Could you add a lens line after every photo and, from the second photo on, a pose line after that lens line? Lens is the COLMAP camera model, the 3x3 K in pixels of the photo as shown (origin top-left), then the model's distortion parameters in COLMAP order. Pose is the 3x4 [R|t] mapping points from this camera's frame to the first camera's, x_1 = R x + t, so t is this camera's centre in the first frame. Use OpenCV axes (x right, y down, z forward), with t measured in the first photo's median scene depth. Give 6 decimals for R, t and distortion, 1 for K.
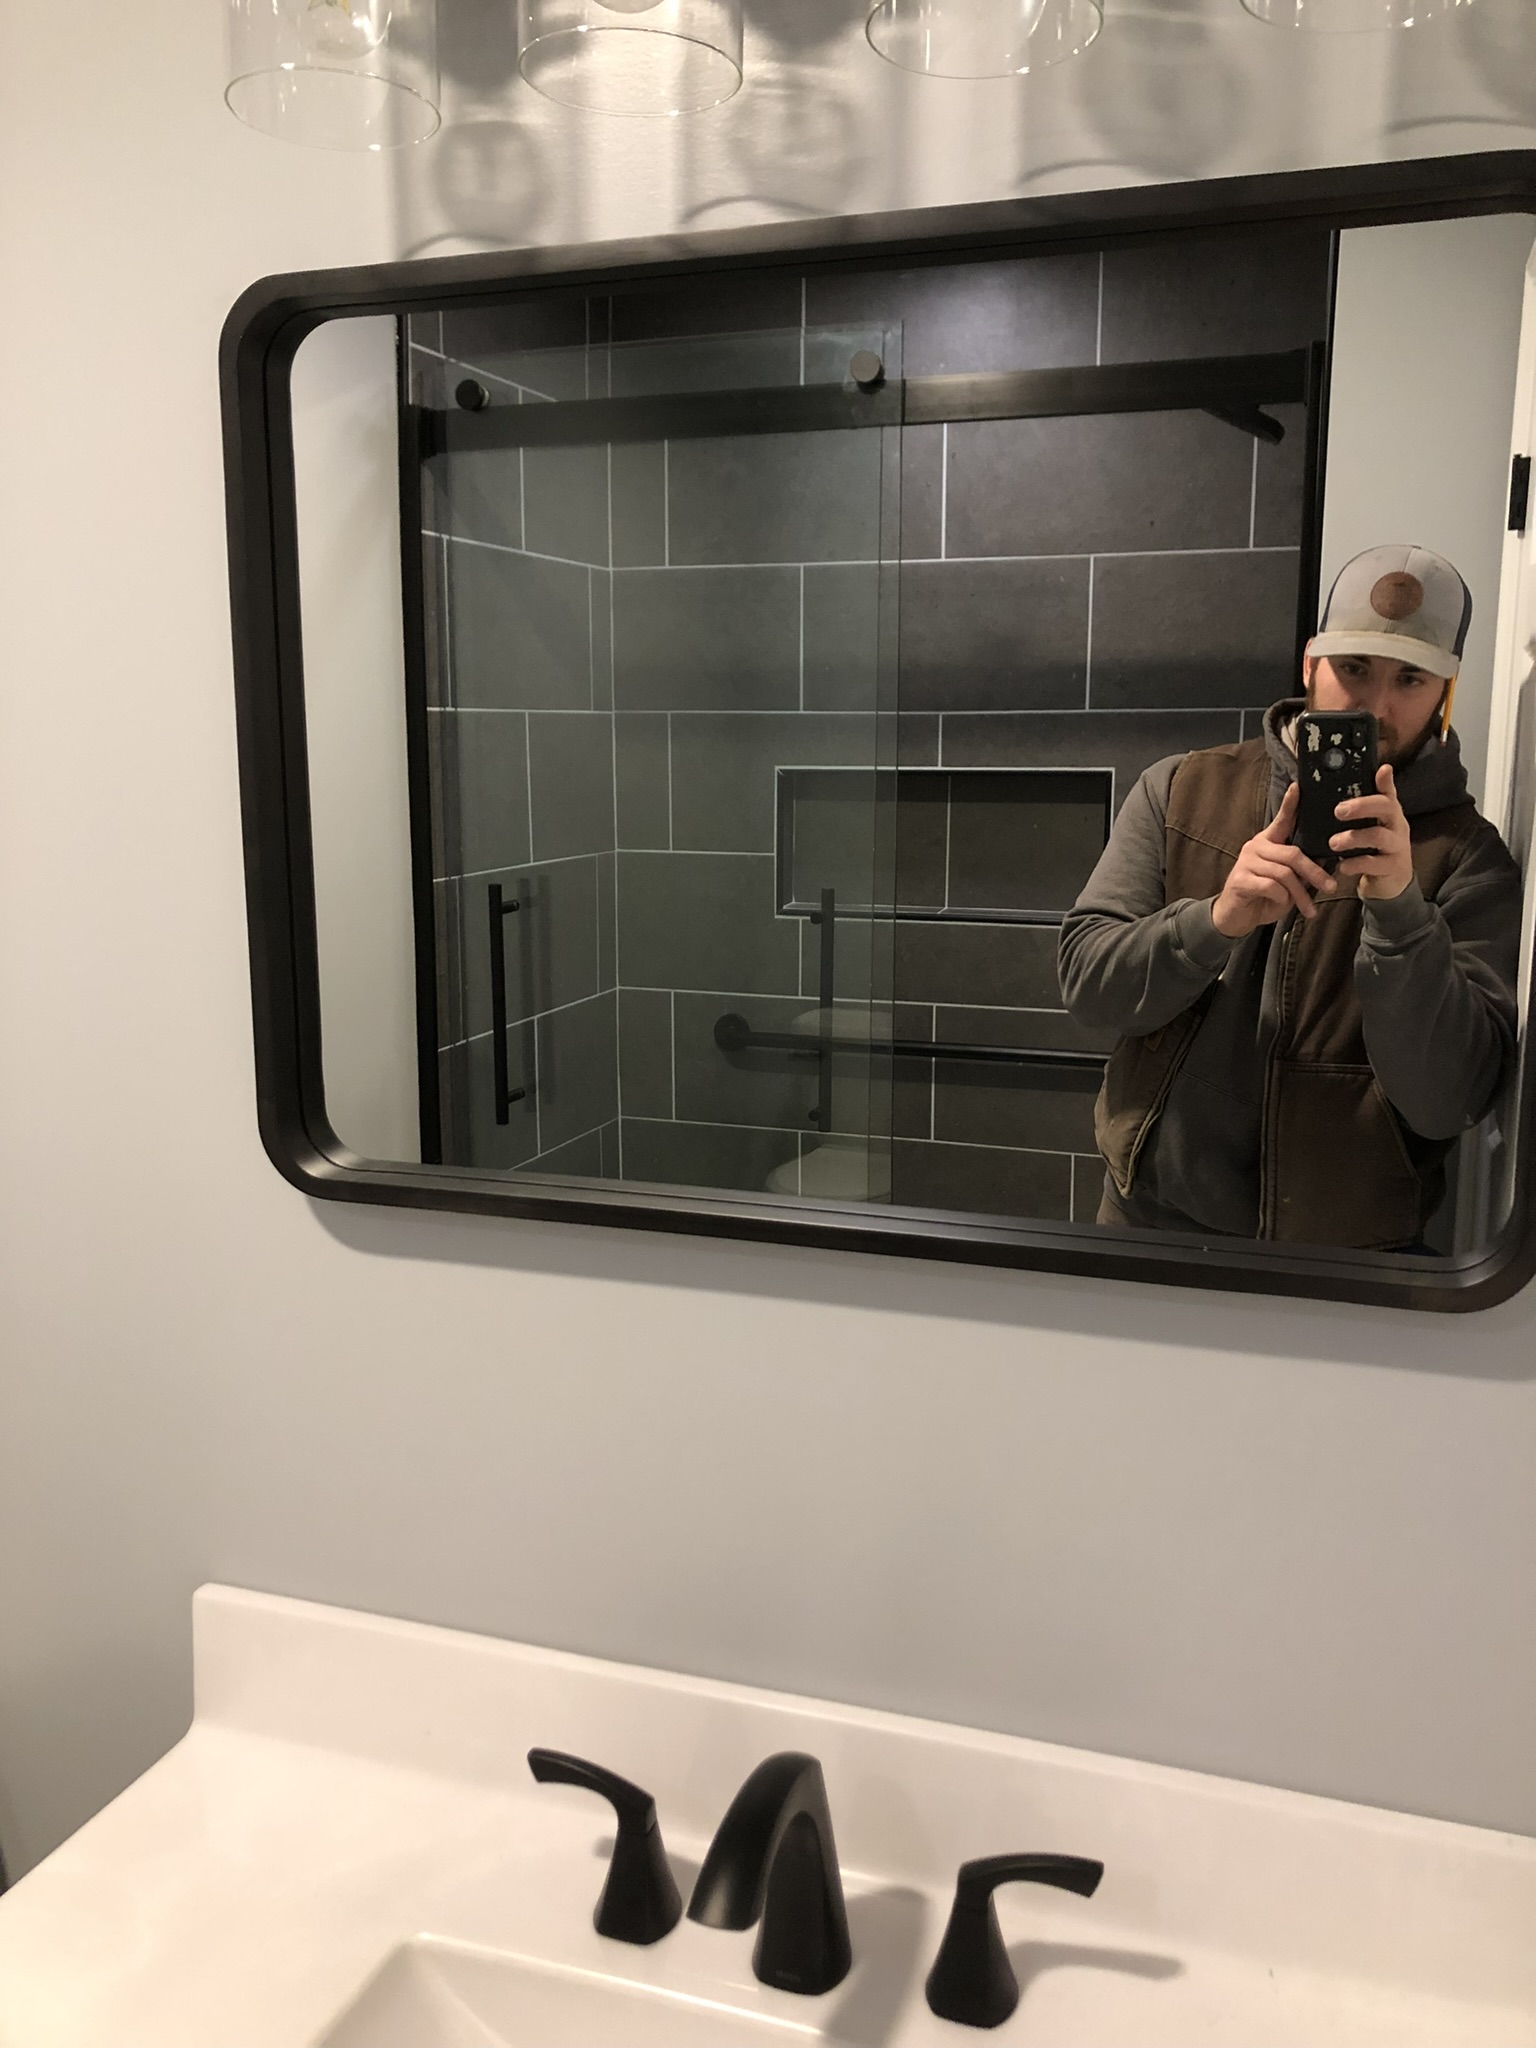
lens RADIAL K [[1701.7, 0, 768.0], [0, 1701.7, 1024.0], [0, 0, 1]] dist [0.008463, 0.013766]
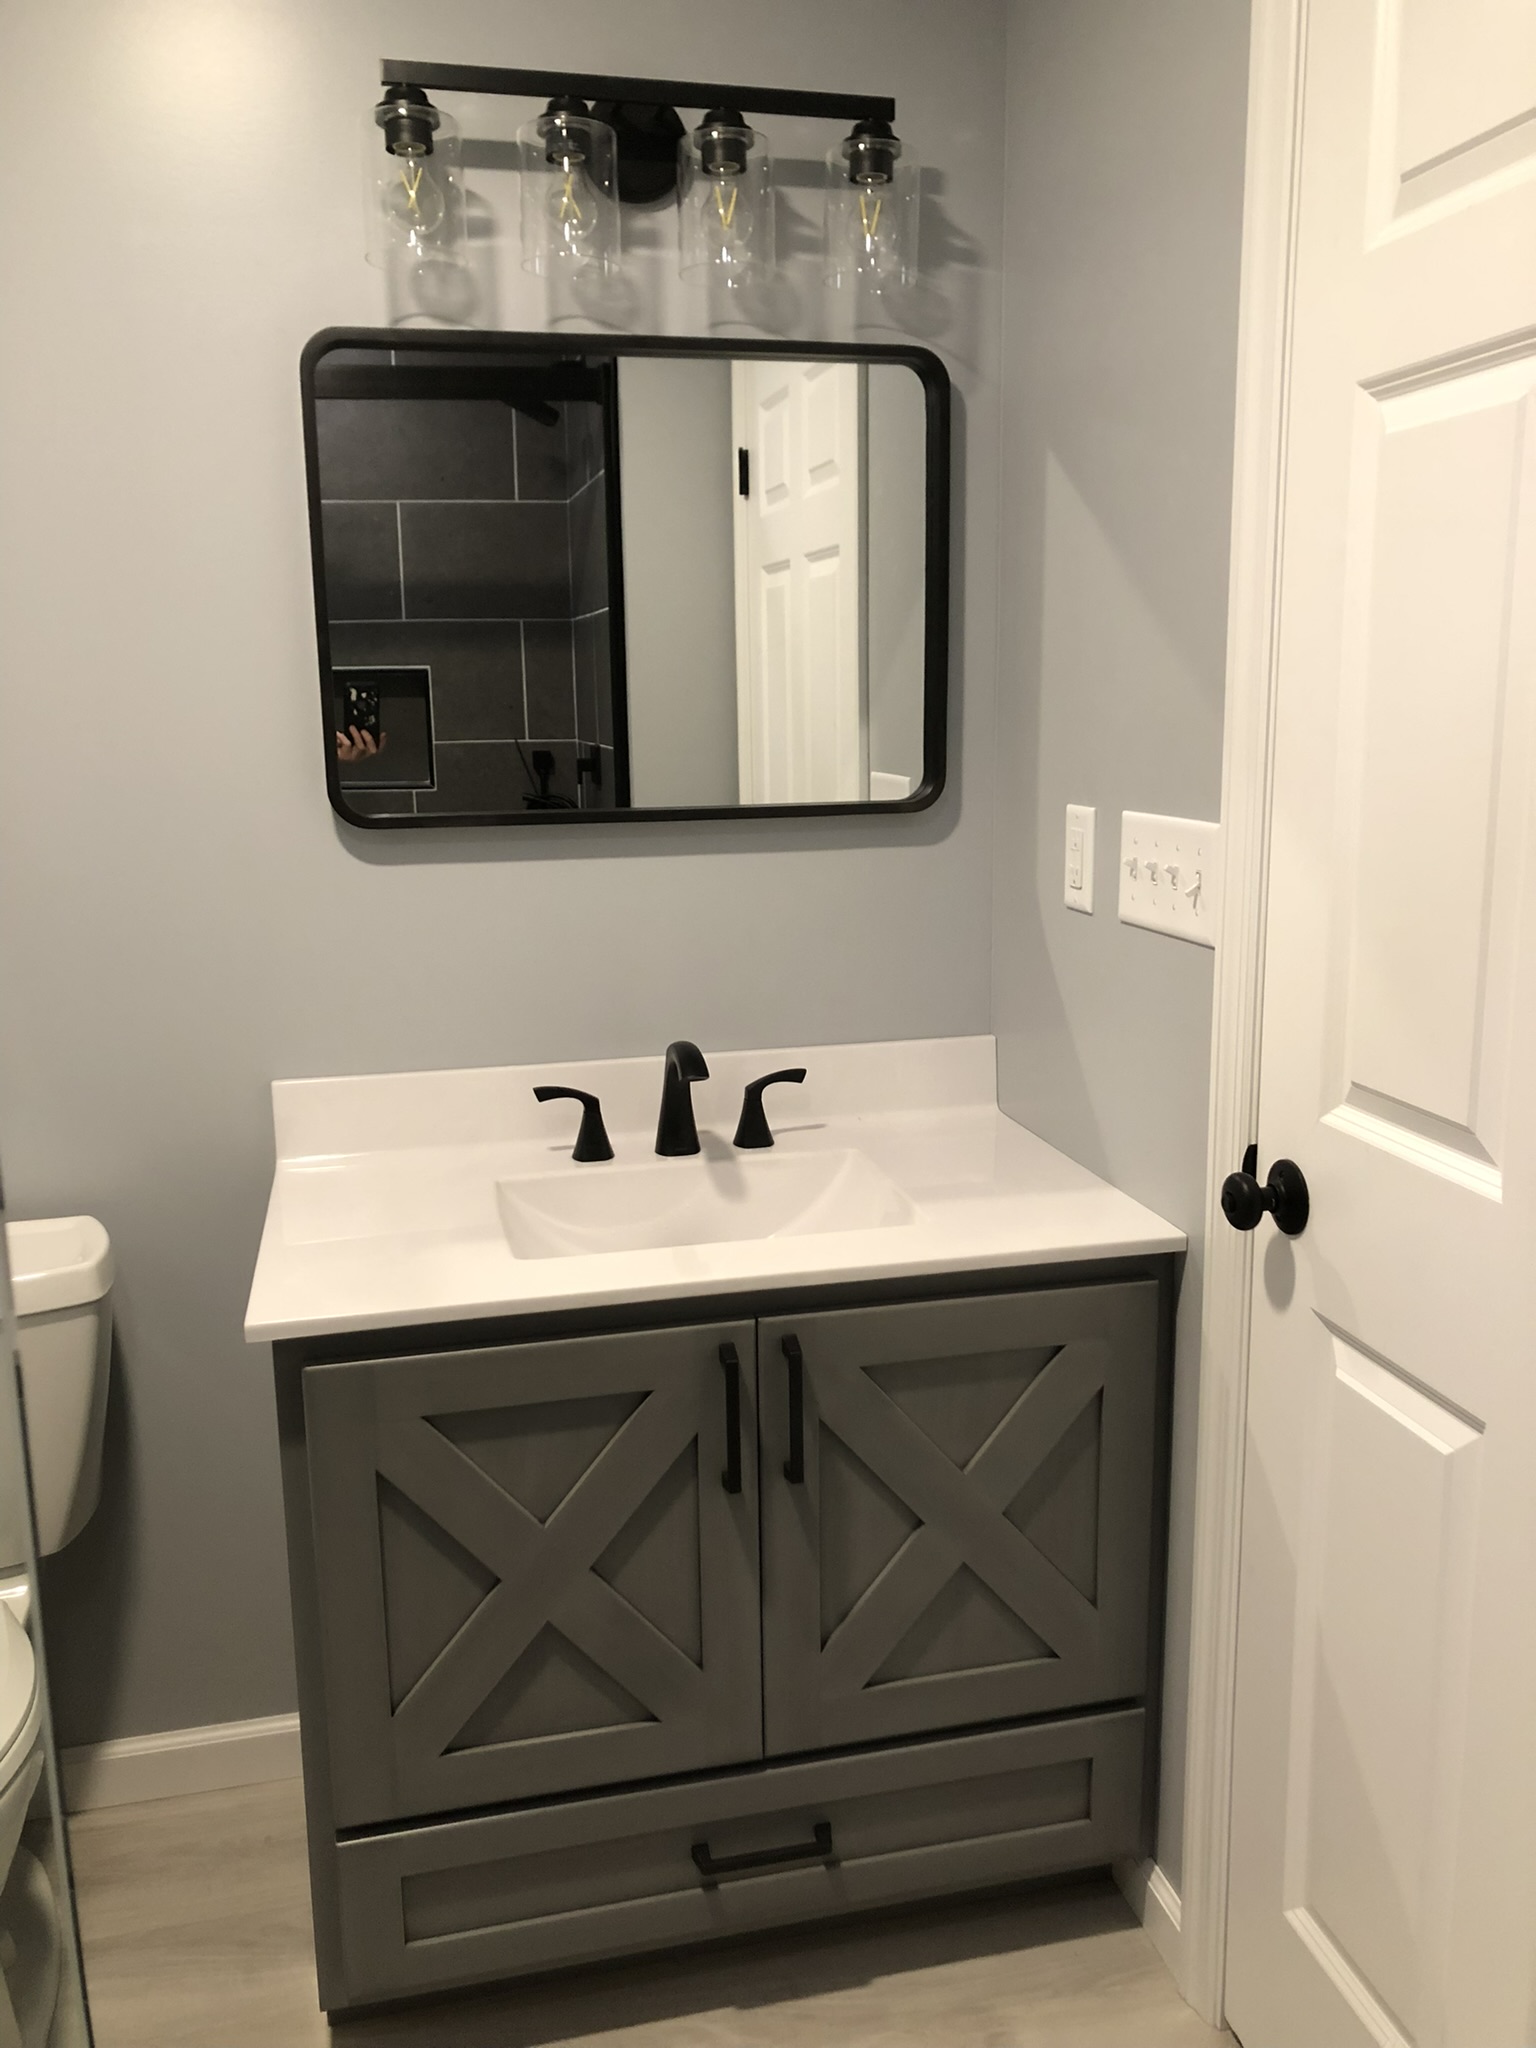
lens RADIAL K [[1701.7, 0, 768.0], [0, 1701.7, 1024.0], [0, 0, 1]] dist [0.008463, 0.013766]
pose [[0.847963, -0.117334, 0.516906, -0.955074], [0.106201, 0.993026, 0.051193, 0.288332], [-0.519307, 0.011486, 0.854510, -0.870332]]
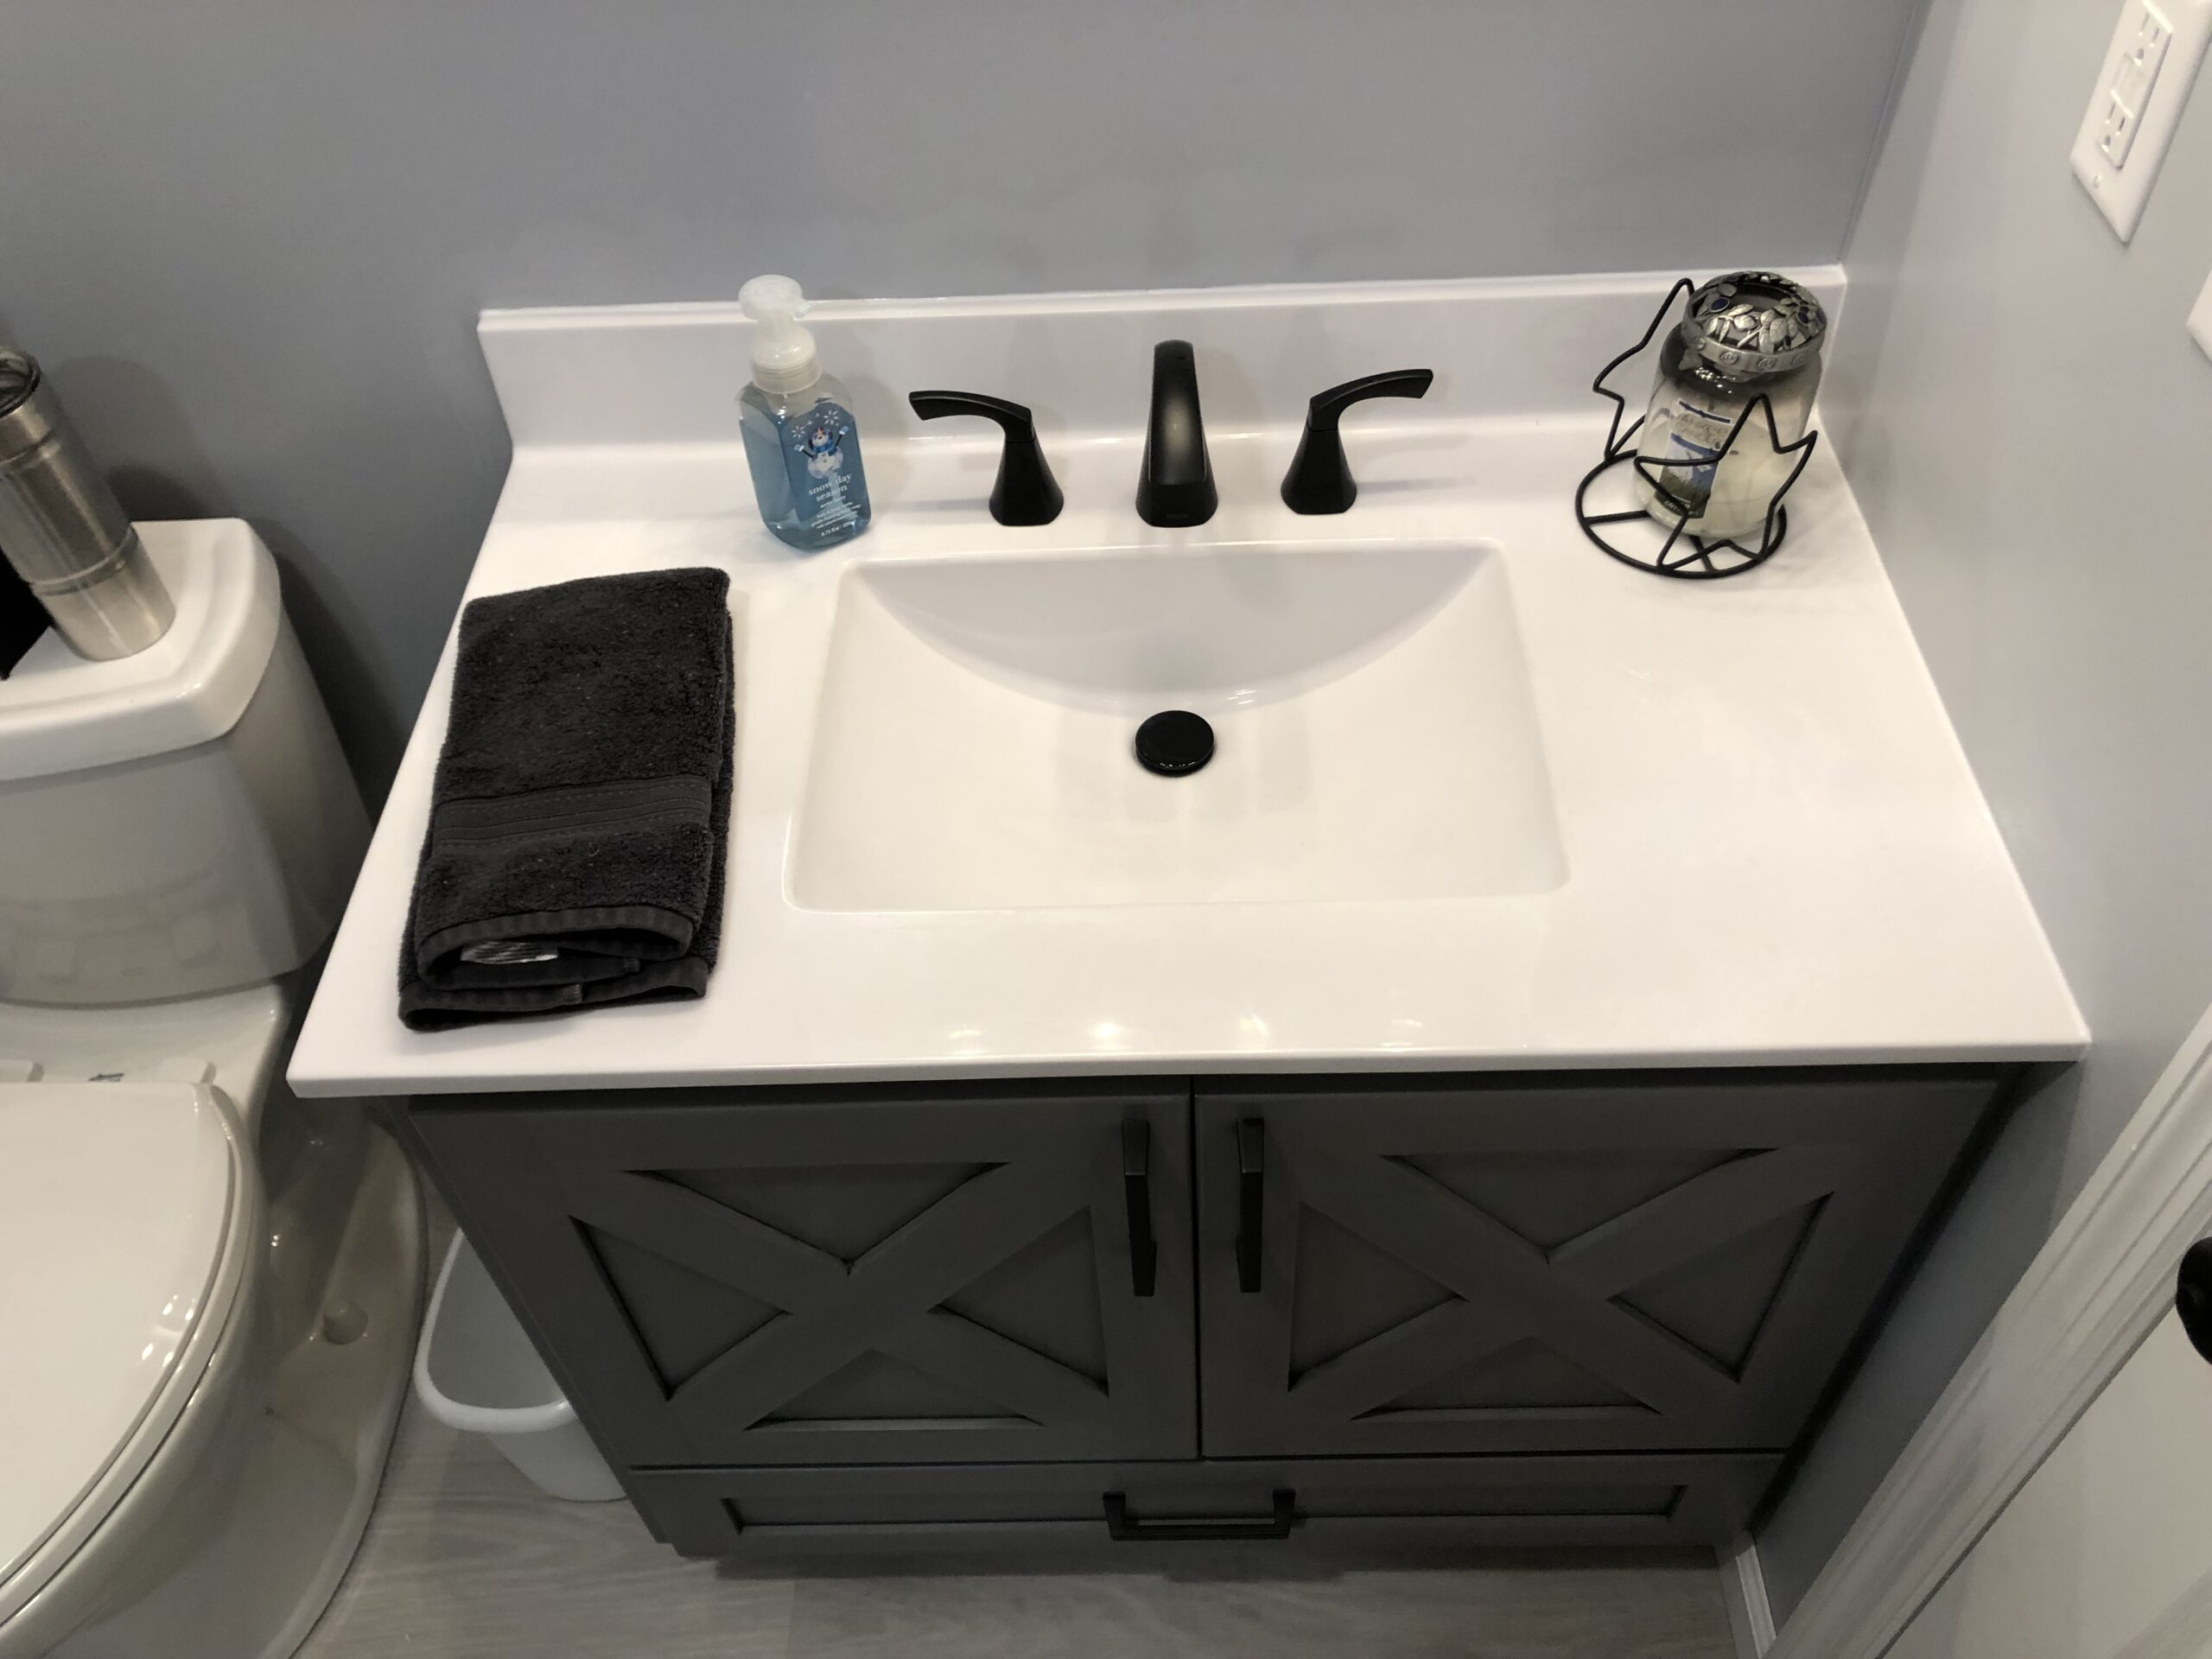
lens RADIAL K [[1838.0, 0, 1106.0], [0, 1838.0, 829.5], [0, 0, 1]] dist [0.008463, 0.013766]
pose [[0.947598, -0.265558, 0.177584, -0.312415], [0.100174, 0.774846, 0.624162, -0.079710], [-0.303352, -0.573666, 0.760845, -0.088747]]
